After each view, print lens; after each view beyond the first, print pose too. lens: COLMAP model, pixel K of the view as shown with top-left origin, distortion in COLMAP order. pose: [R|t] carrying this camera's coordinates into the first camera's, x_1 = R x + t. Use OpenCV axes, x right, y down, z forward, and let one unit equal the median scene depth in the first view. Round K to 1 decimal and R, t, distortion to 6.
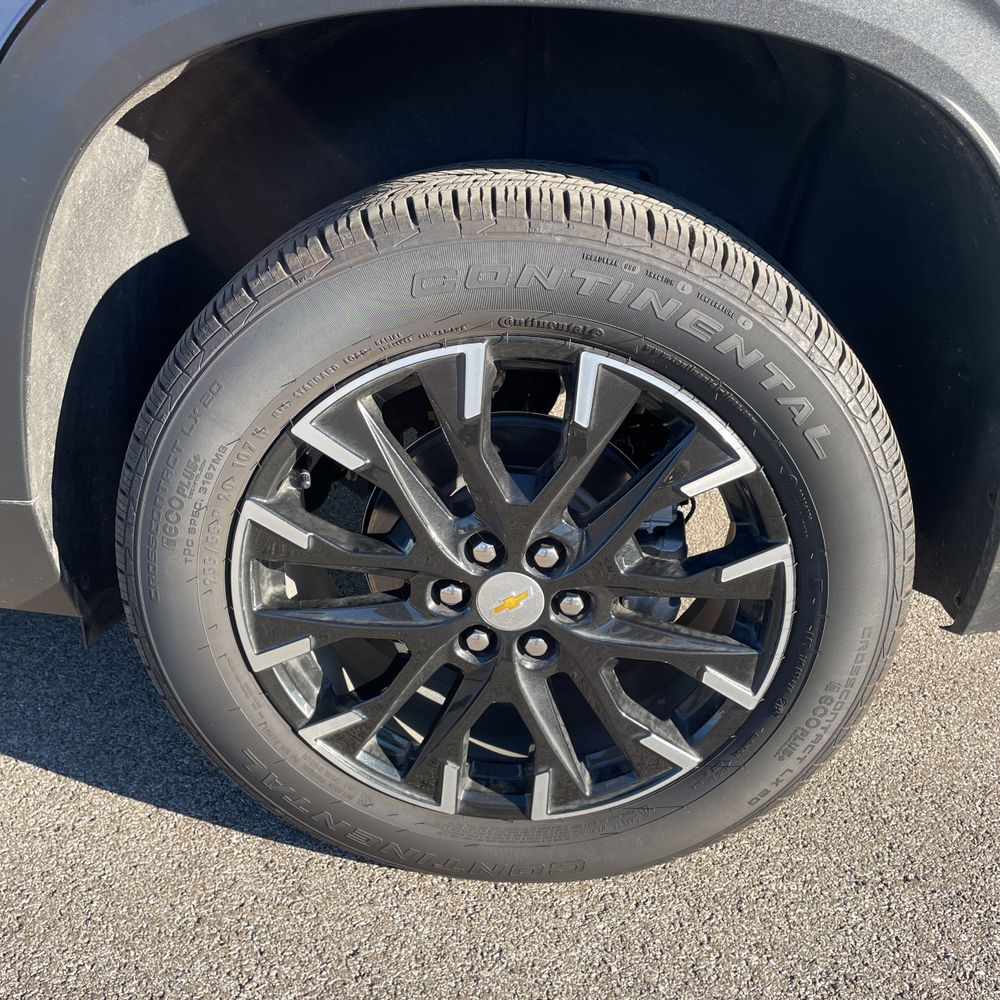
lens RADIAL K [[999.7, 0, 503.8], [0, 999.7, 509.2], [0, 0, 1]] dist [0.098226, -0.129563]
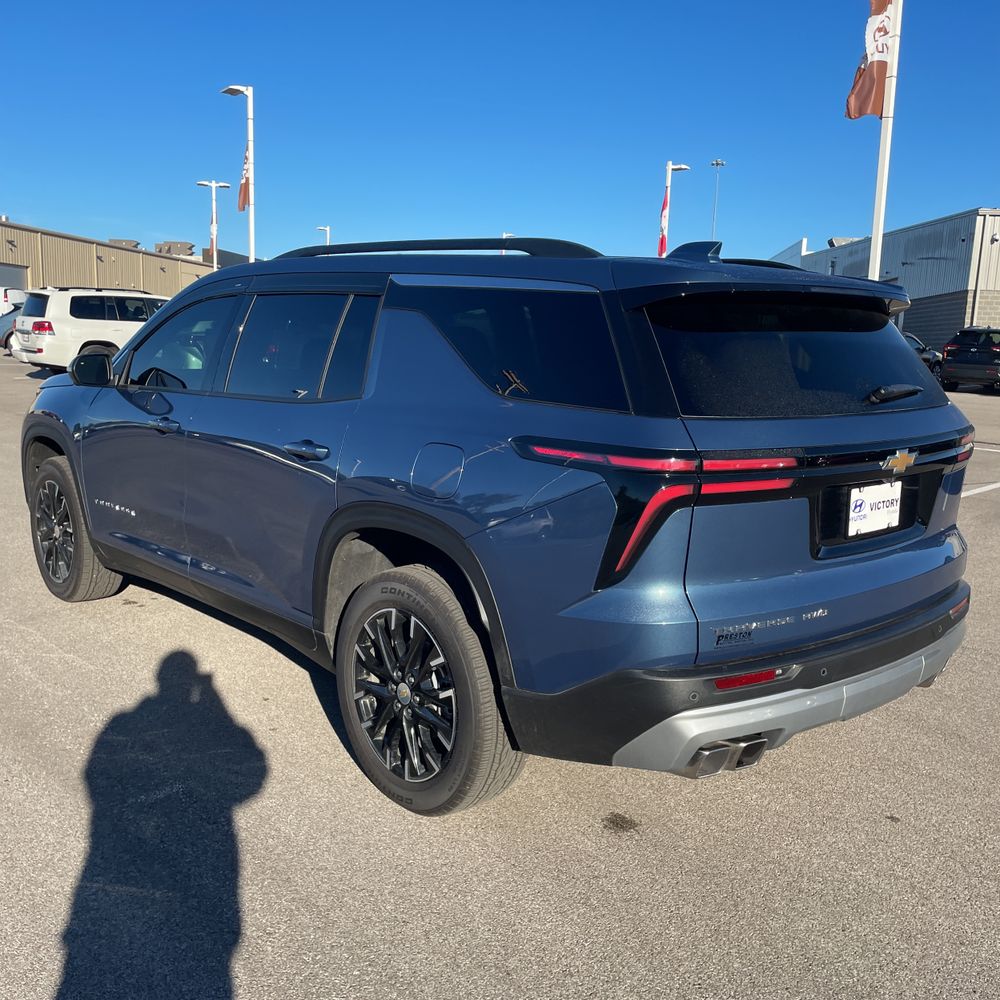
lens RADIAL K [[999.7, 0, 503.8], [0, 999.7, 509.2], [0, 0, 1]] dist [0.098226, -0.129563]
pose [[0.692013, 0.096916, -0.715350, 2.476337], [-0.329182, 0.924286, -0.193221, 0.064033], [0.642462, 0.369192, 0.671521, -1.161207]]
